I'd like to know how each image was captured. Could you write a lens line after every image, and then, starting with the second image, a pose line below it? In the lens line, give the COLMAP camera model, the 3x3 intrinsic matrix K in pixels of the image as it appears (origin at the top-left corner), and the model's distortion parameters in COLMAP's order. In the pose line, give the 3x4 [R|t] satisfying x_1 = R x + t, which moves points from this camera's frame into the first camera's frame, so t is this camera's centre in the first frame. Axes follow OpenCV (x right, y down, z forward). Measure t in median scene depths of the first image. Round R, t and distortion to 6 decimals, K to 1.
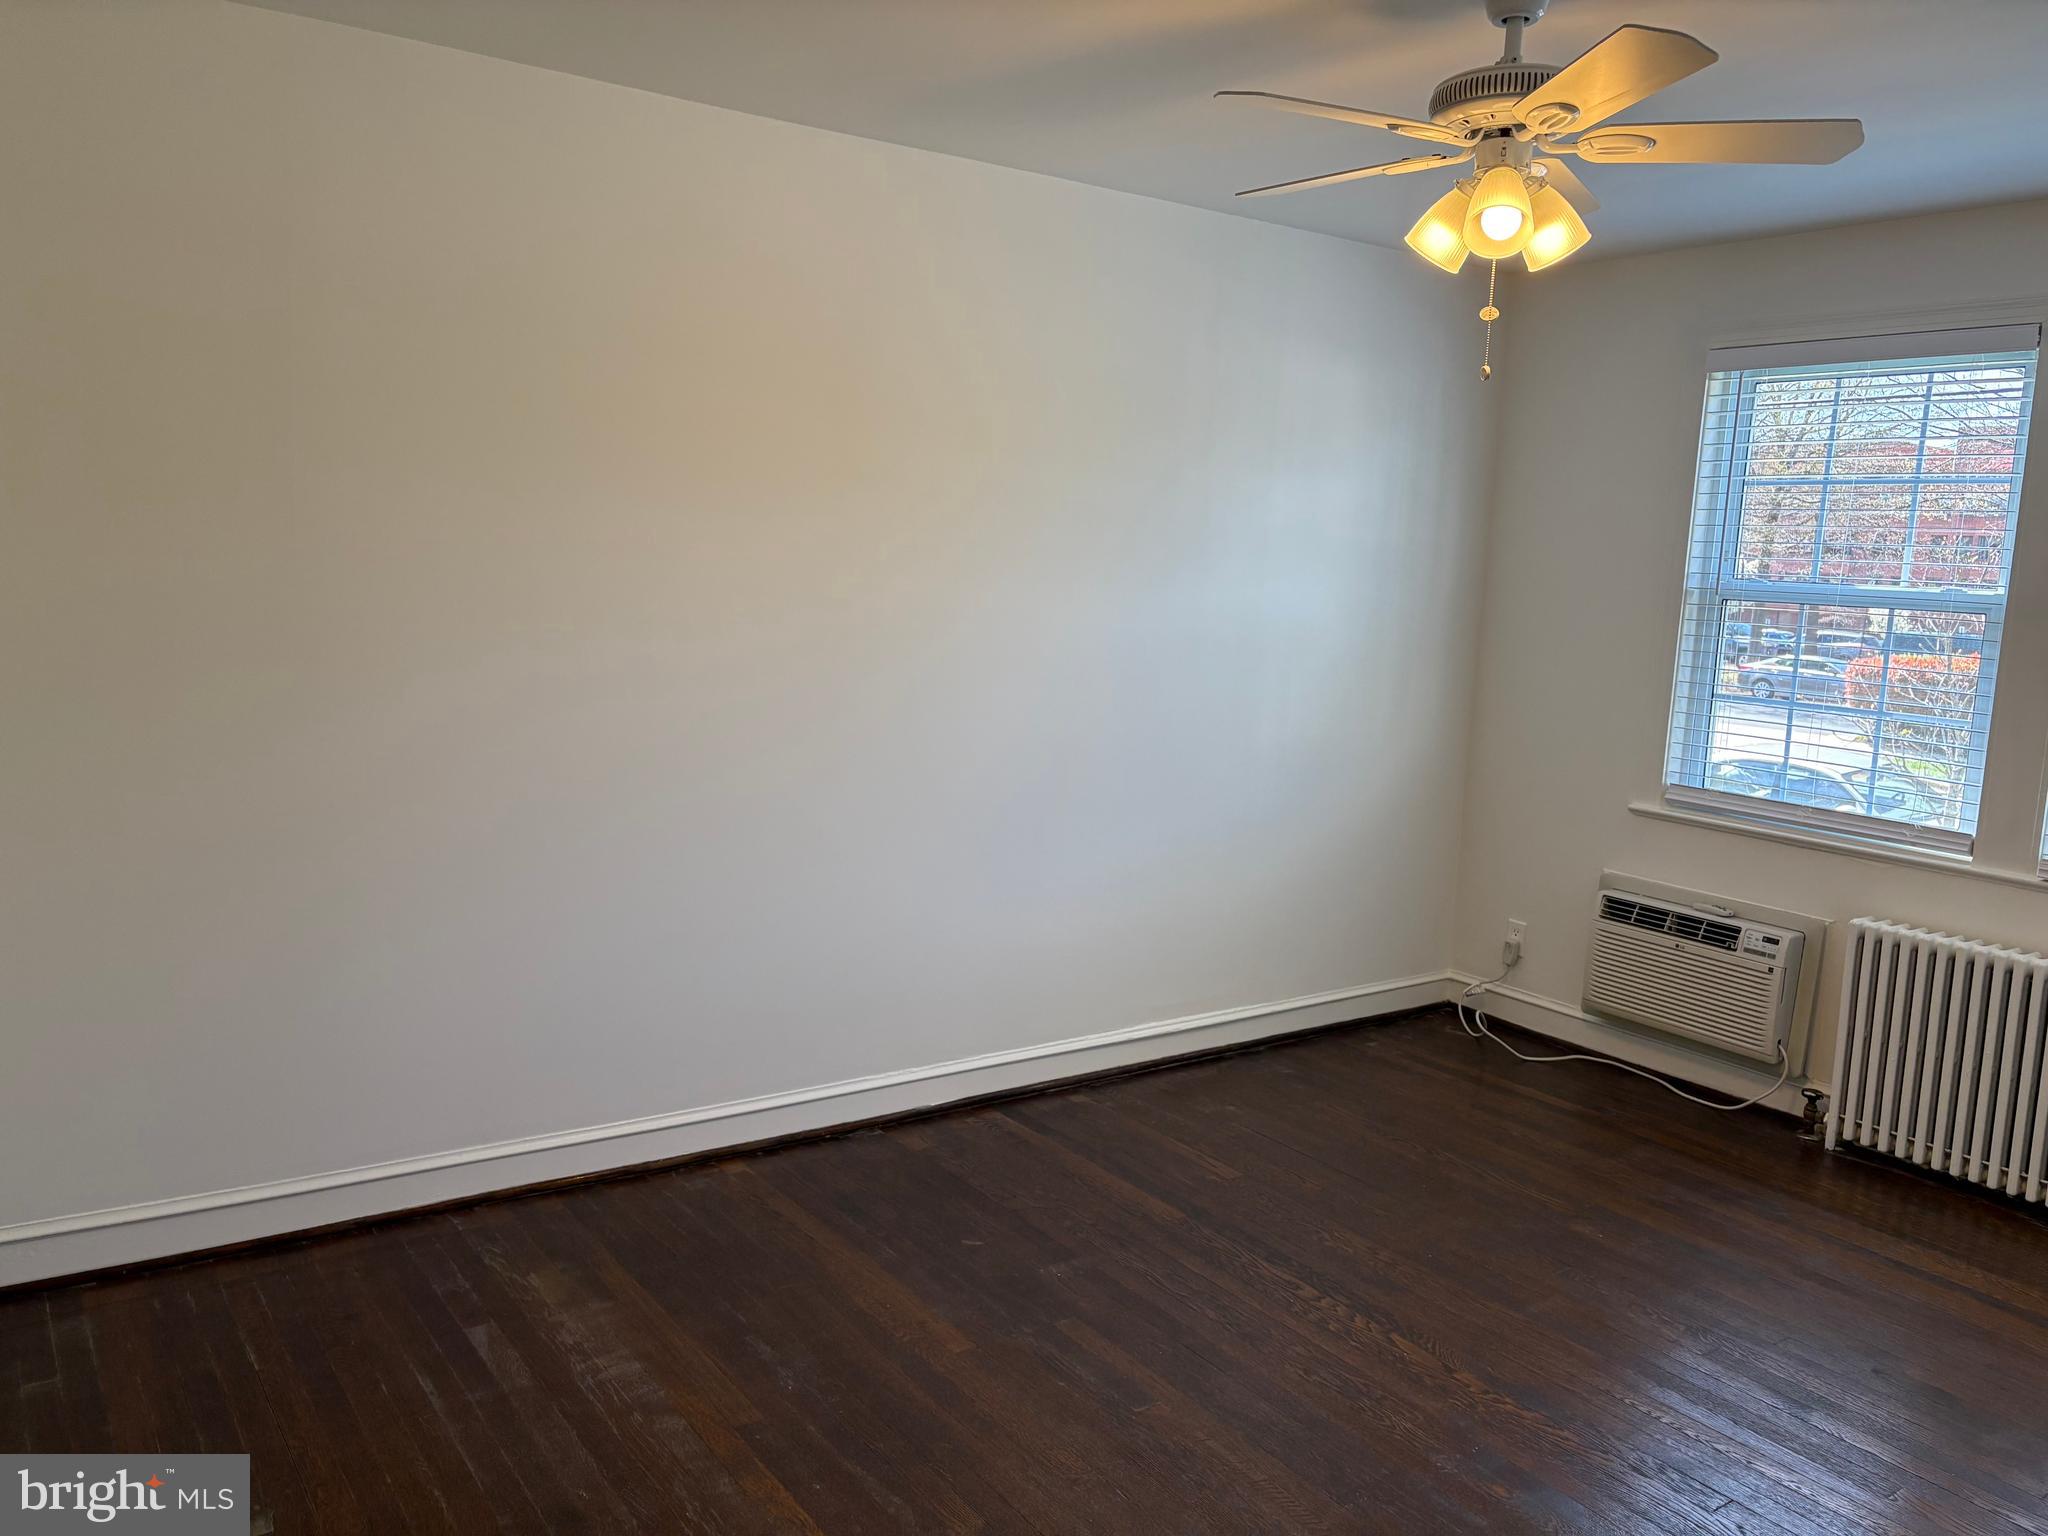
lens RADIAL K [[1552.4, 0, 1032.1], [0, 1552.4, 743.3], [0, 0, 1]] dist [0.045541, -0.032545]
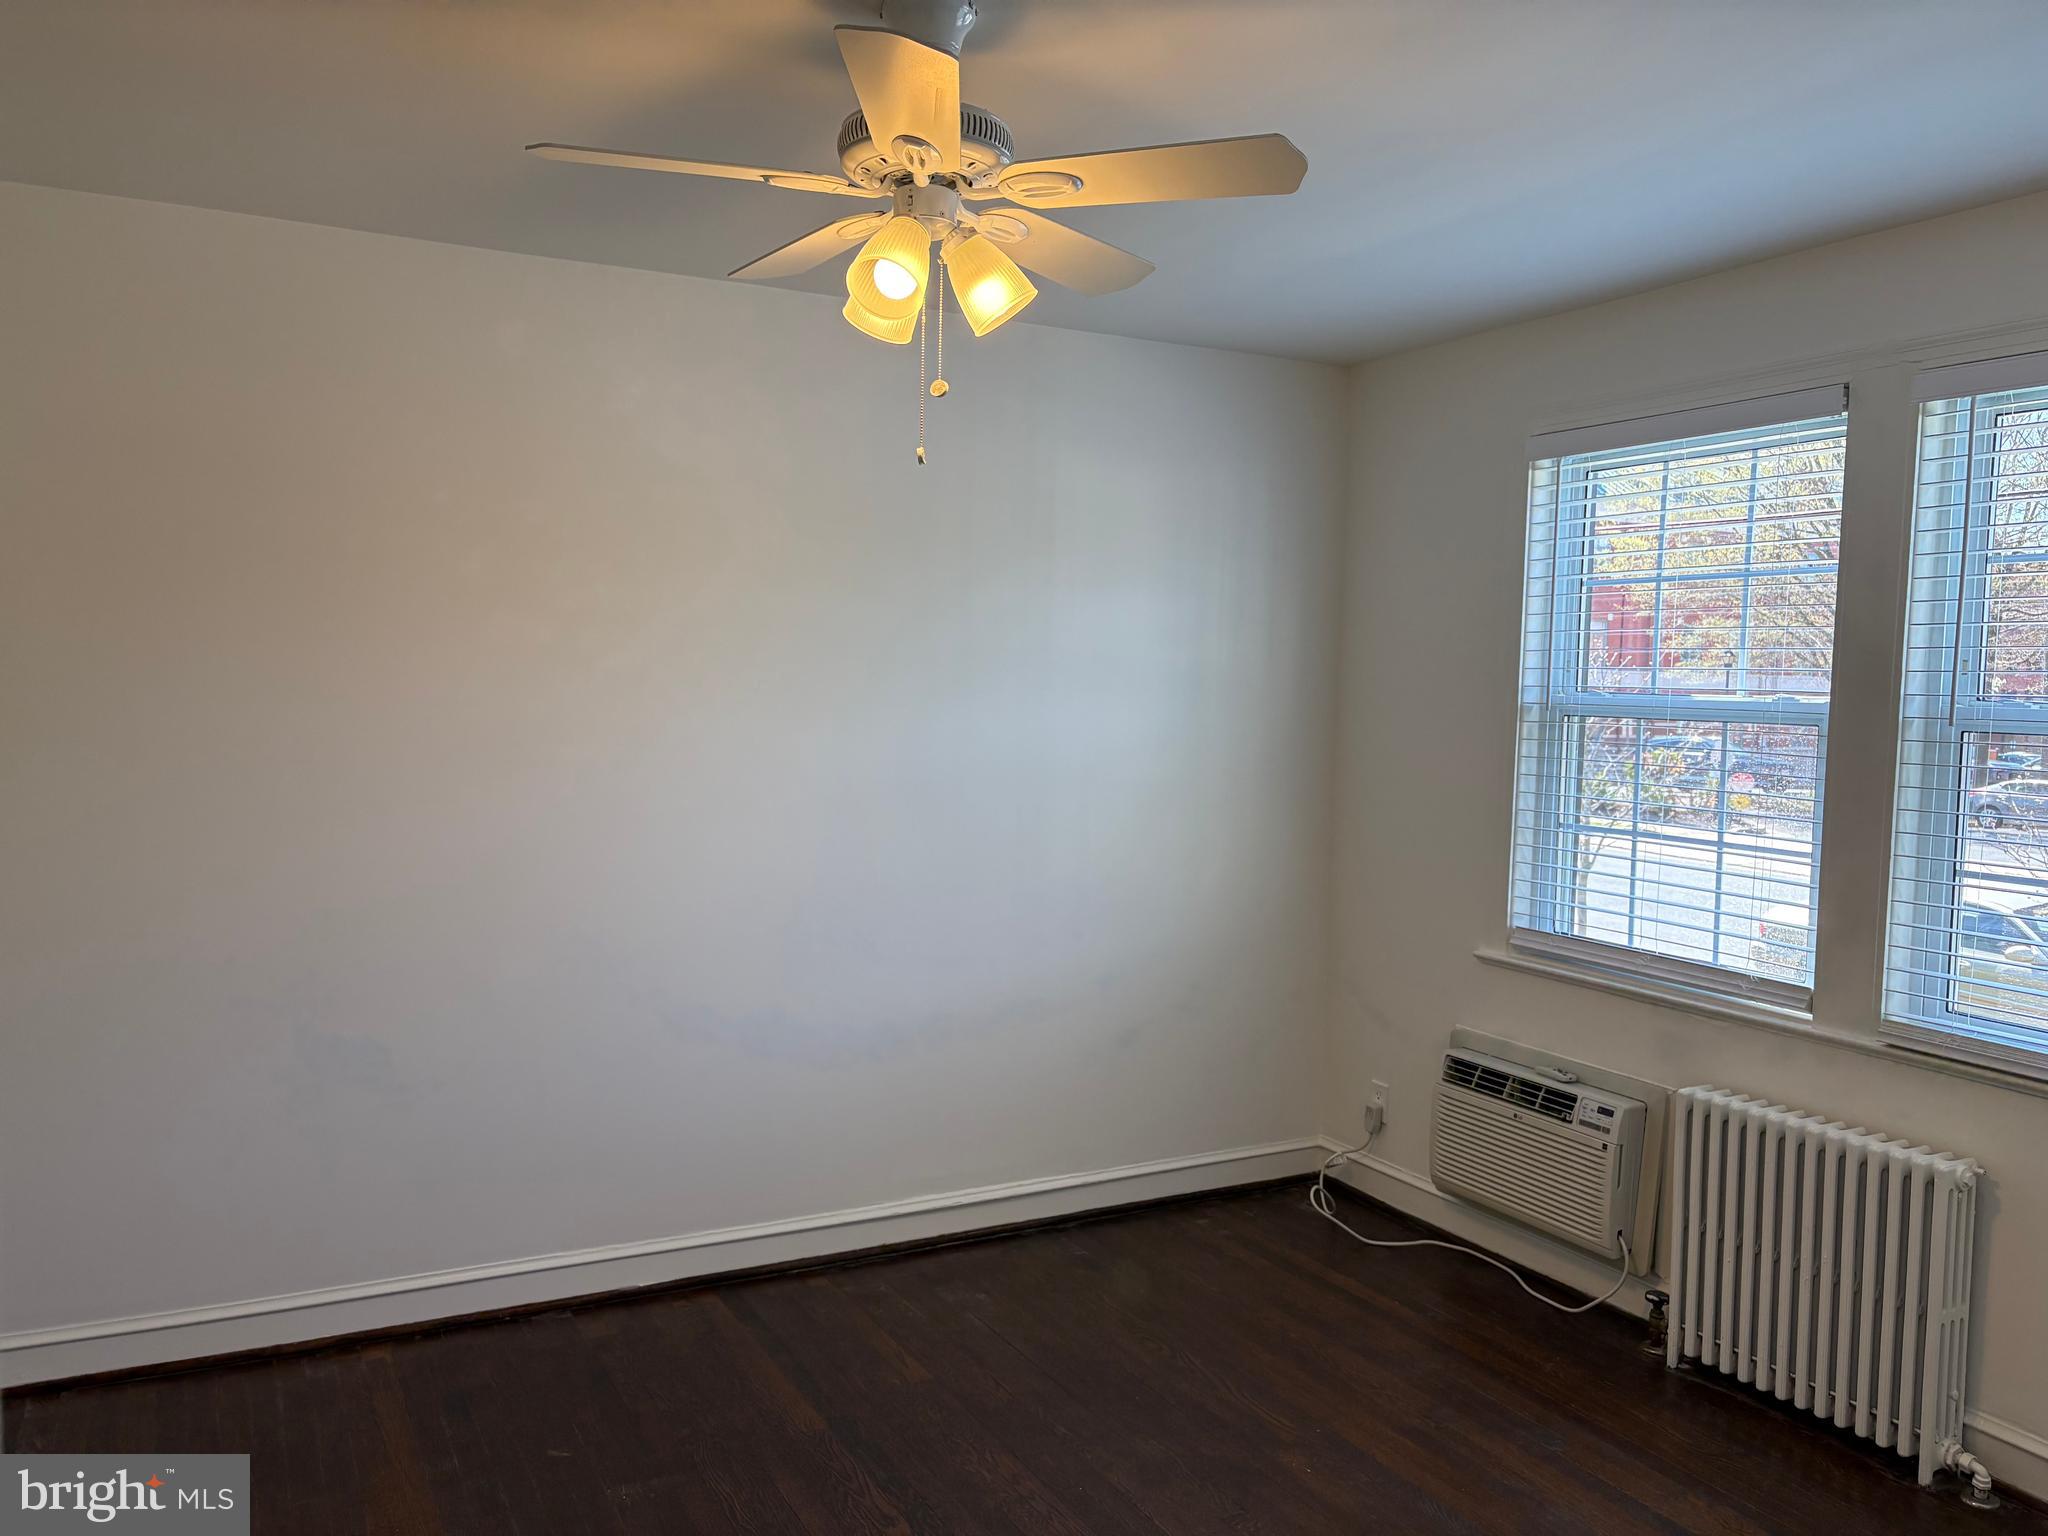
lens RADIAL K [[1552.4, 0, 1015.6], [0, 1552.4, 779.2], [0, 0, 1]] dist [0.045541, -0.032545]
pose [[0.990537, -0.016816, -0.136212, 0.270431], [0.007808, 0.997762, -0.066403, -0.000750], [0.137024, 0.064711, 0.988452, 0.101768]]
